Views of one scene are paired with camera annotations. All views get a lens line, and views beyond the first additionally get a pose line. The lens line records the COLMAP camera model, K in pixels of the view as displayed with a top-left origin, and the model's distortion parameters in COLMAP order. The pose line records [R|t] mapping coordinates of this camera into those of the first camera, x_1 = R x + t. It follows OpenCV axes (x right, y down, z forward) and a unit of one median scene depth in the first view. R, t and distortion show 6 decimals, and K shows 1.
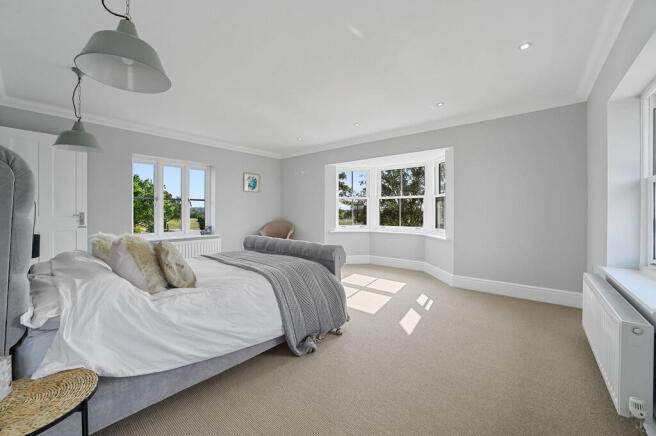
lens RADIAL K [[260.2, 0, 327.5], [0, 260.2, 210.2], [0, 0, 1]] dist [0.000278, 0.000018]
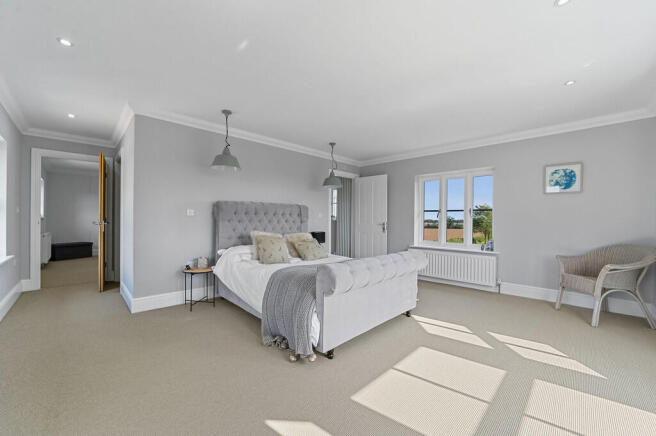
lens RADIAL K [[262.7, 0, 328.0], [0, 262.7, 218.0], [0, 0, 1]] dist [0.001050, 0.000096]
pose [[-0.066827, -0.008418, -0.997729, 0.484281], [-0.001588, 0.999964, -0.008330, -0.005467], [0.997763, 0.001028, -0.066838, 0.612408]]
